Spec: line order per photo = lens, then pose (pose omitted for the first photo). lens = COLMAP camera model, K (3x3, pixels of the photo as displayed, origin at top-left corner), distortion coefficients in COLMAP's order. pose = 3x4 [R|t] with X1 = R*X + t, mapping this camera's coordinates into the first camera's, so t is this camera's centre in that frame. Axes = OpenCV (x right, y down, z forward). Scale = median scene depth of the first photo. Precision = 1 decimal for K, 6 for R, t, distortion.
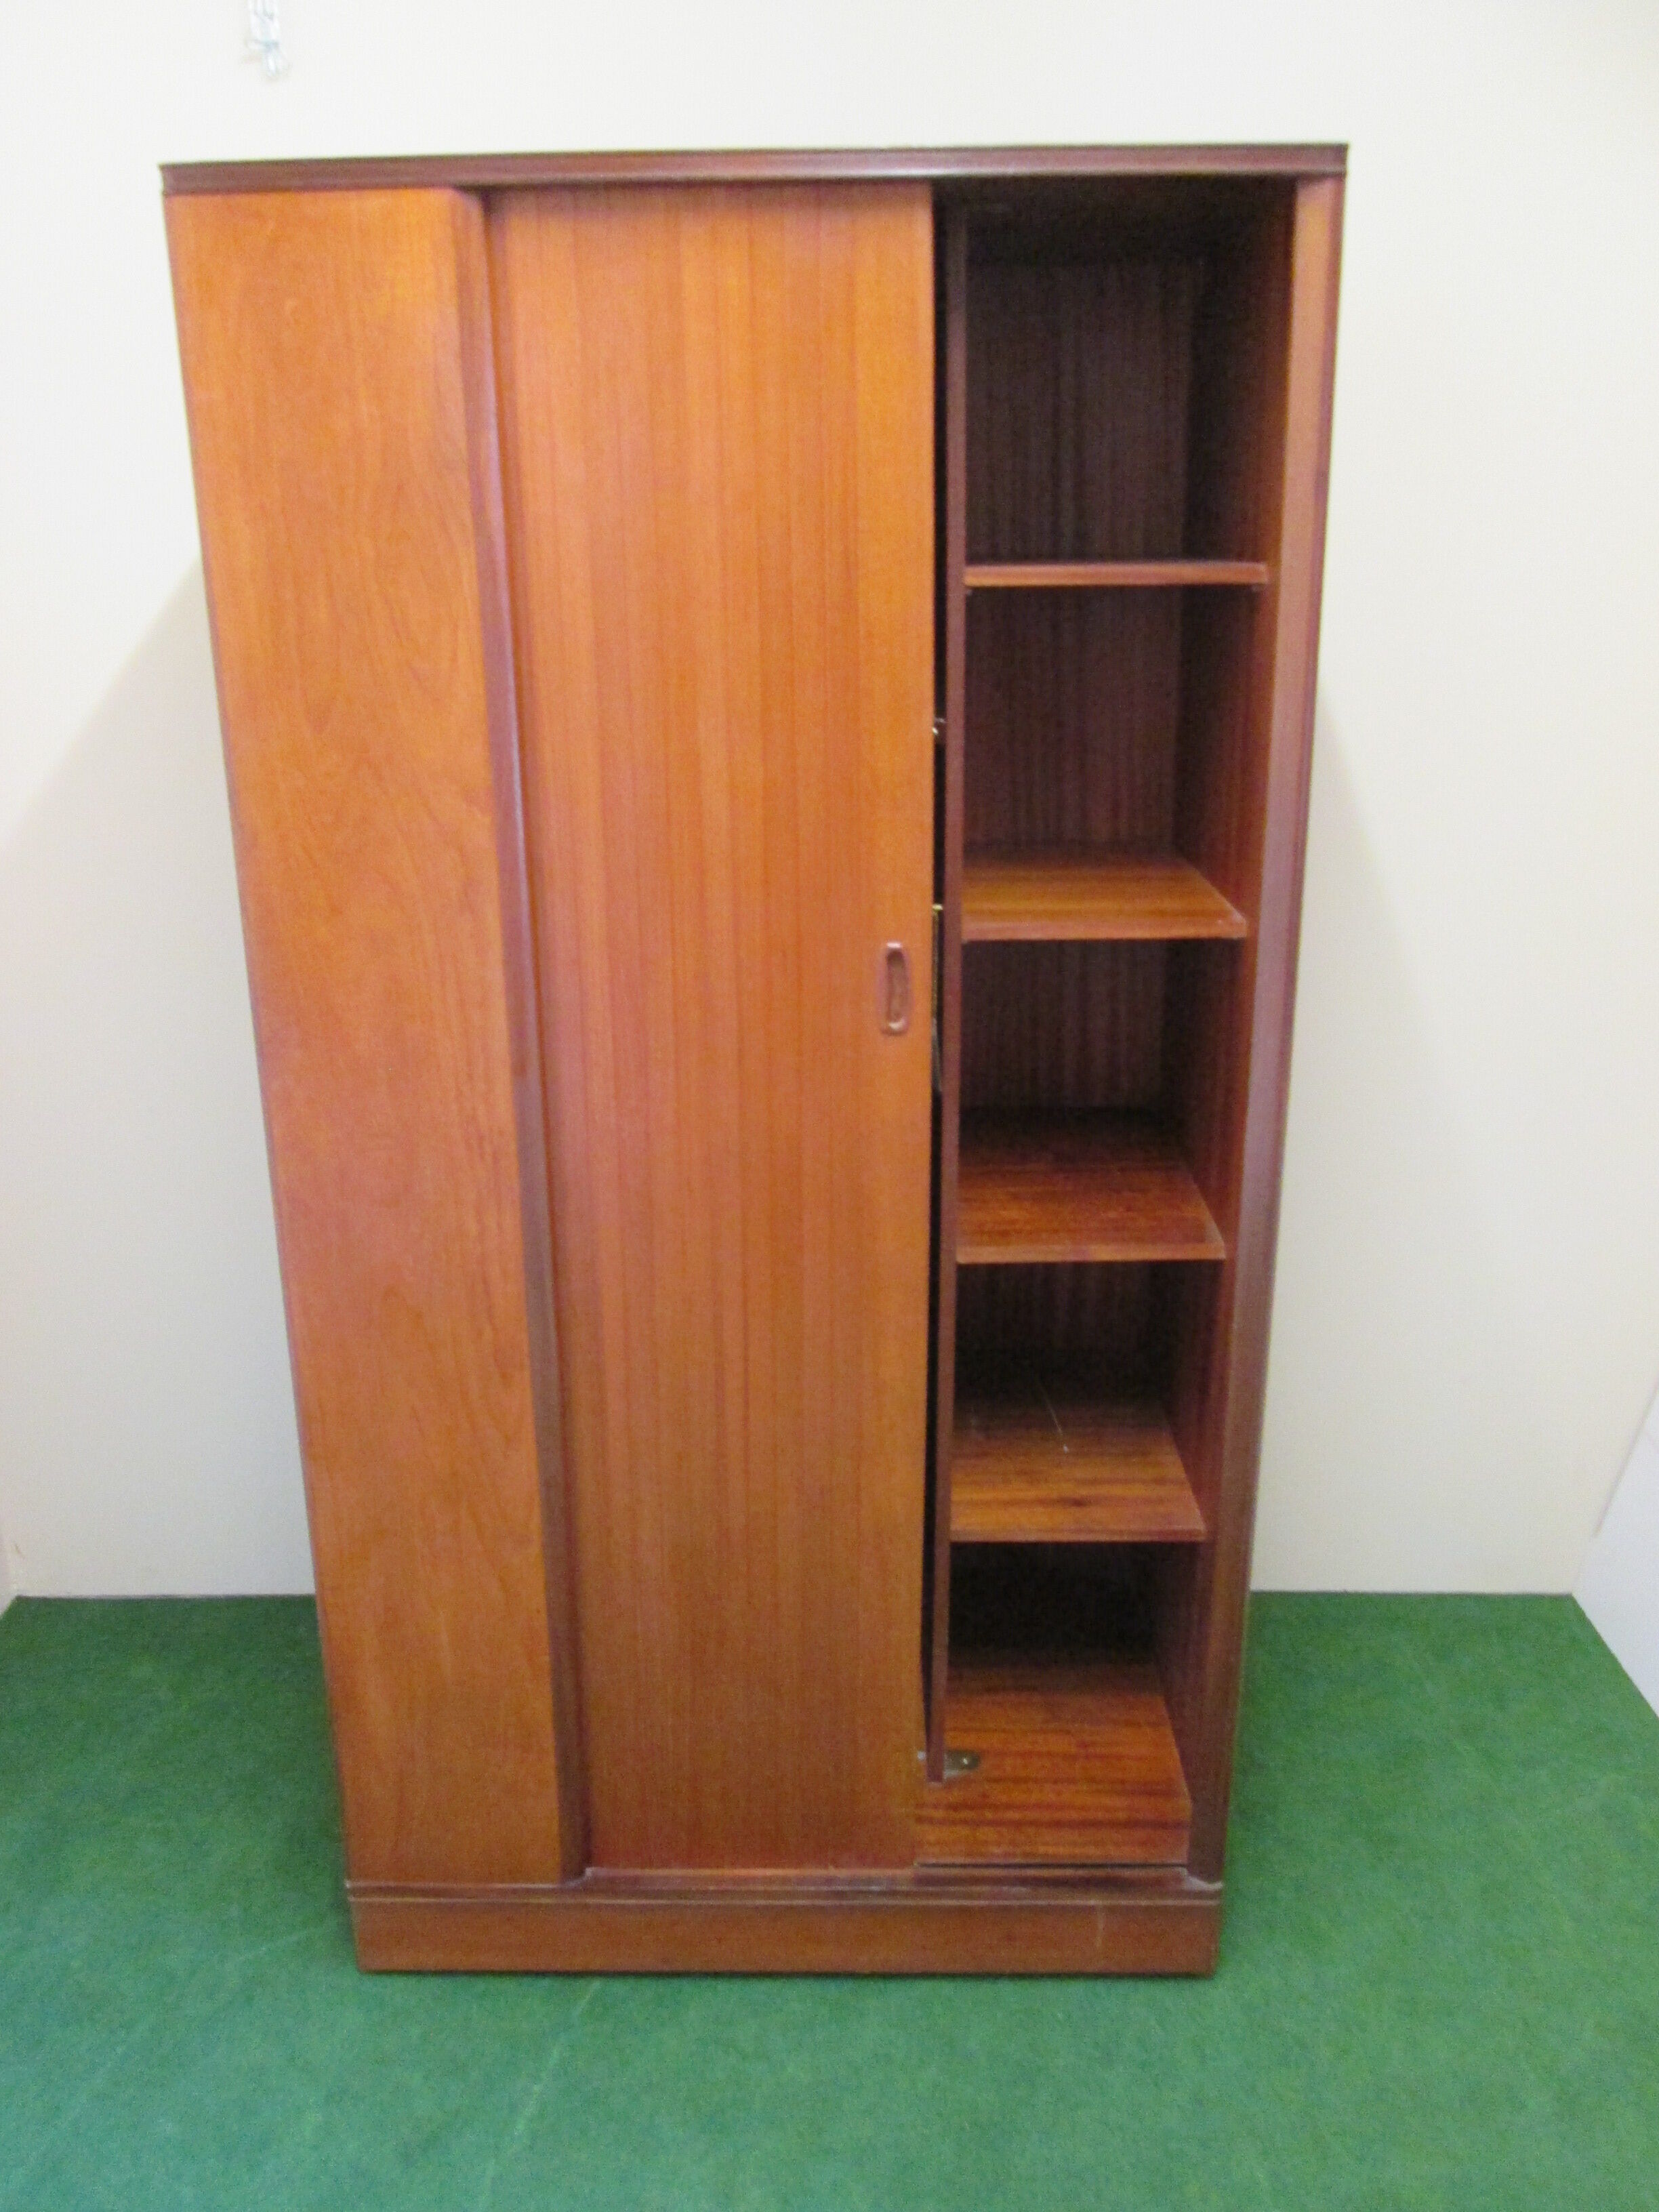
lens RADIAL K [[1821.4, 0, 829.5], [0, 1821.4, 1106.0], [0, 0, 1]] dist [-0.009965, -0.003747]
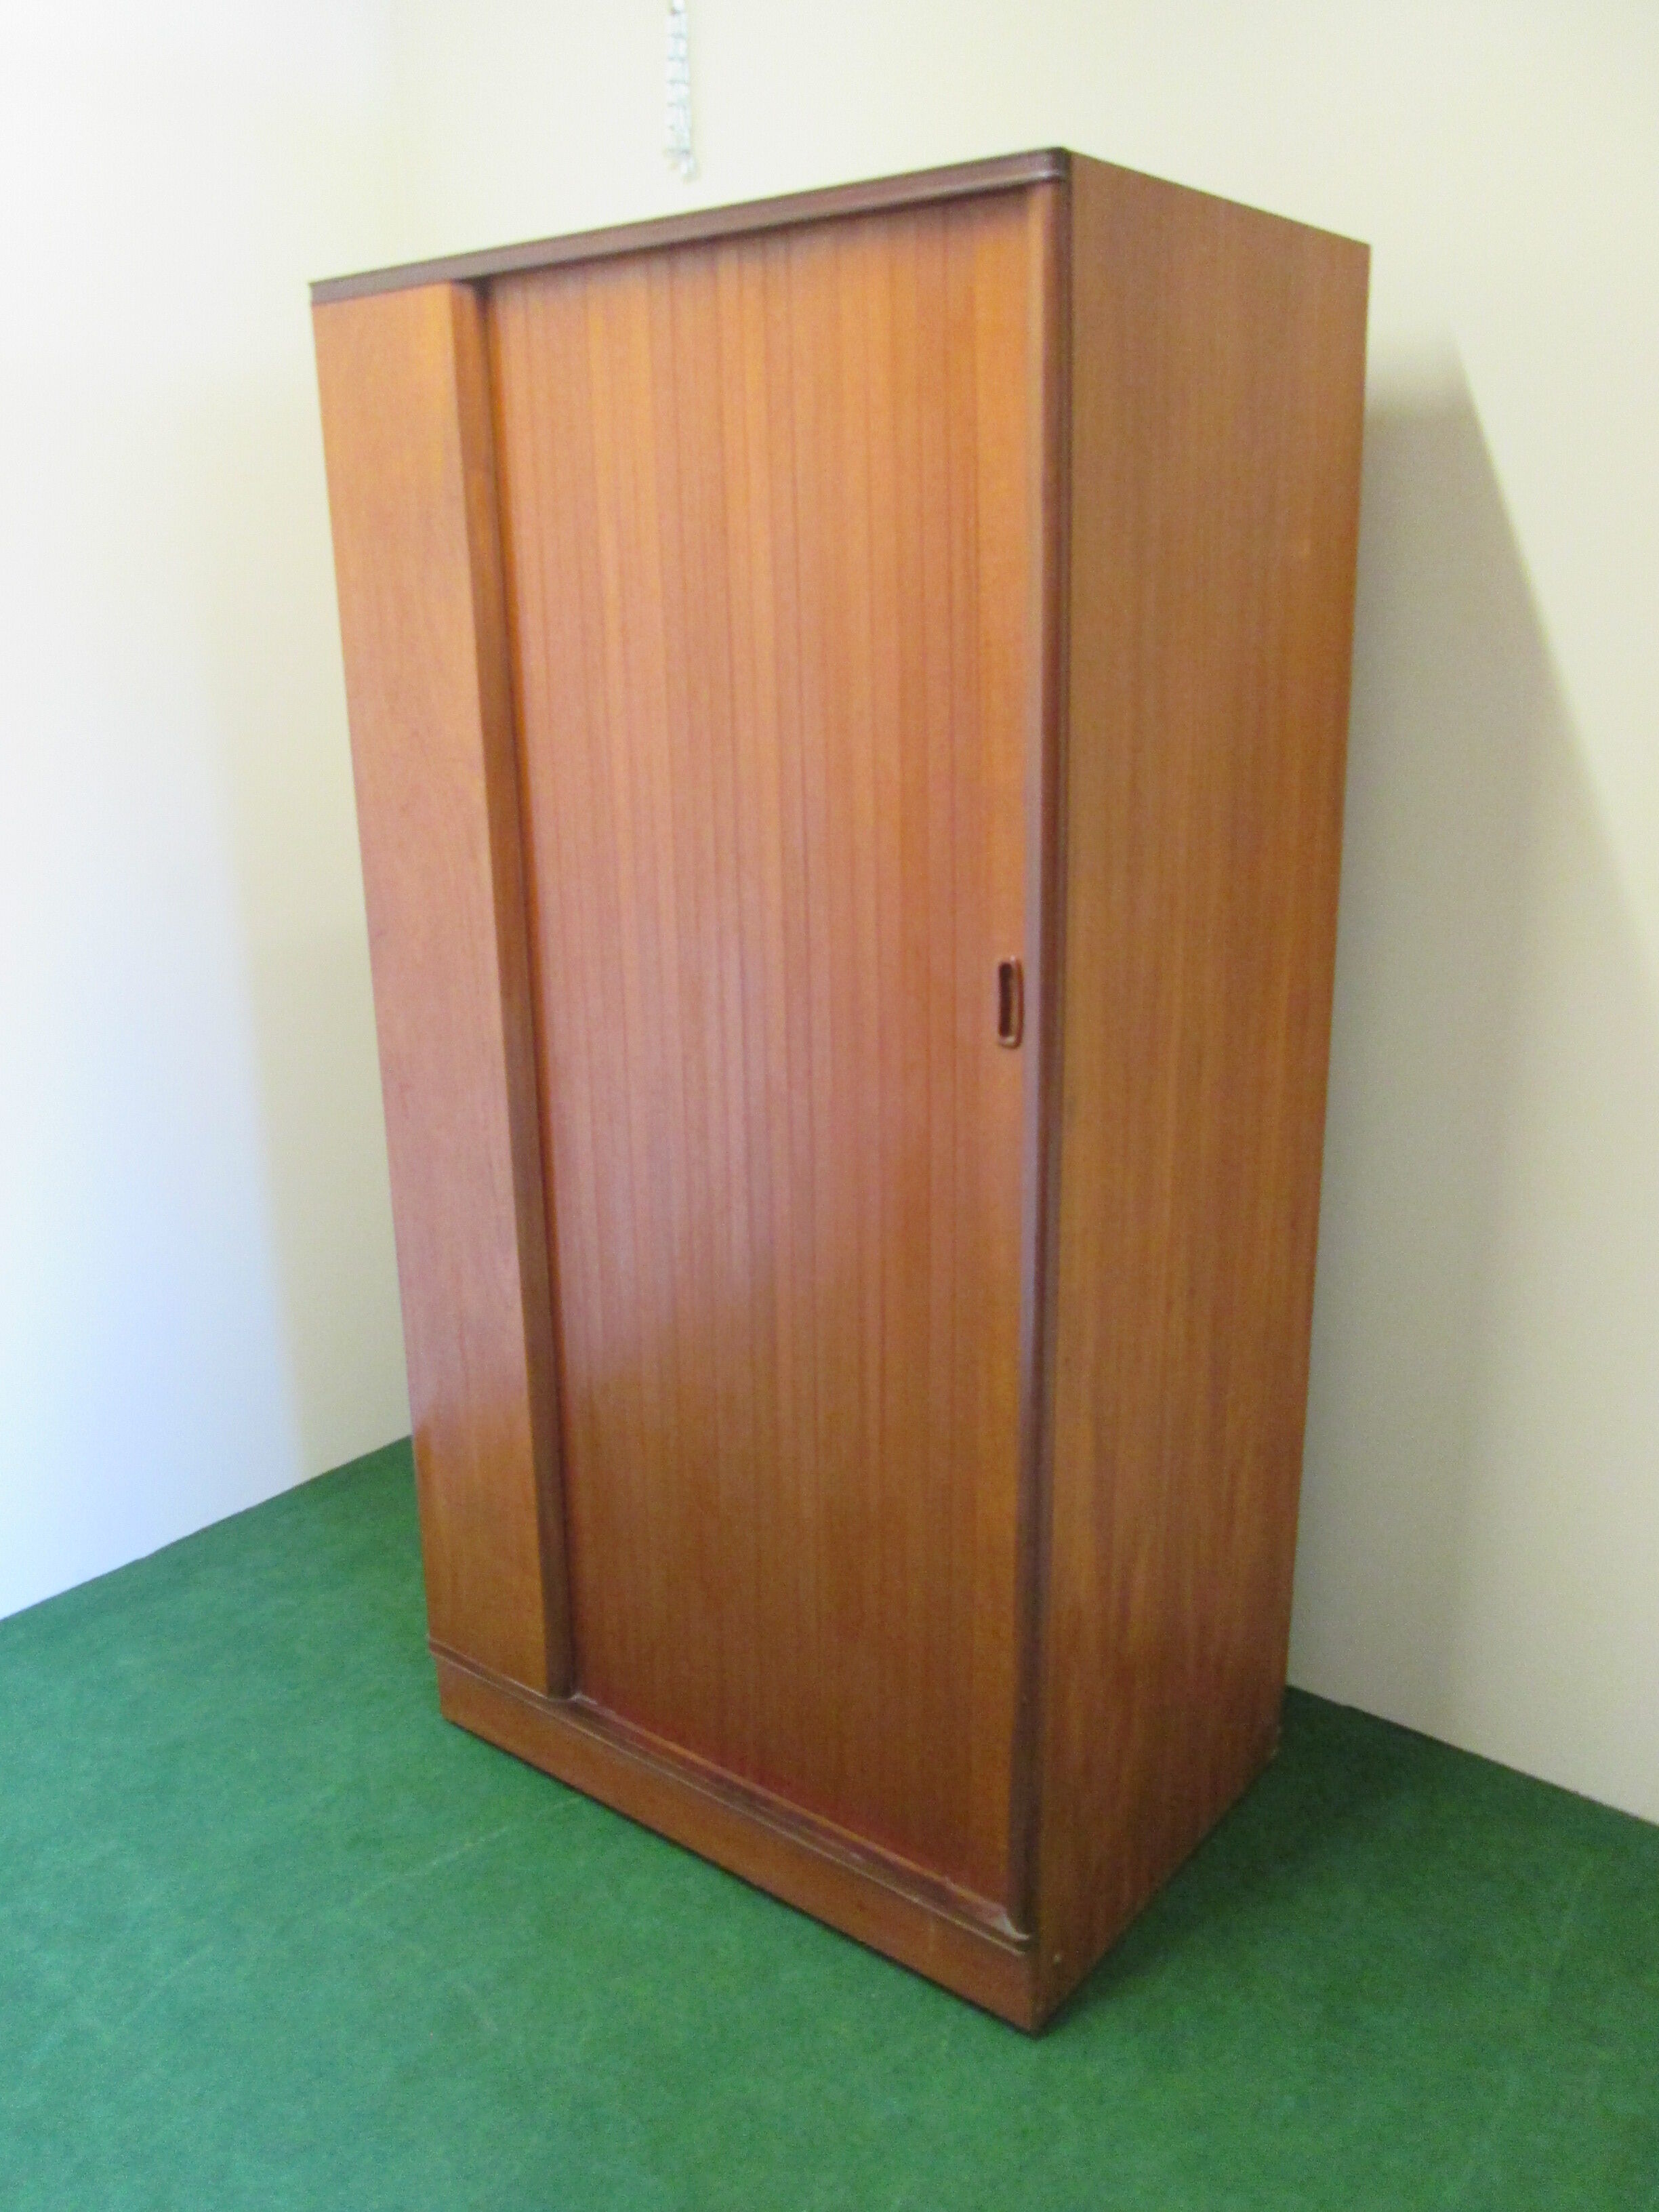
lens RADIAL K [[1829.3, 0, 831.0], [0, 1829.3, 1112.8], [0, 0, 1]] dist [0.013831, 0.003004]
pose [[0.796731, 0.166299, -0.581003, 0.637916], [-0.178880, 0.983208, 0.036123, -0.020104], [0.577254, 0.075149, 0.813099, 0.113978]]
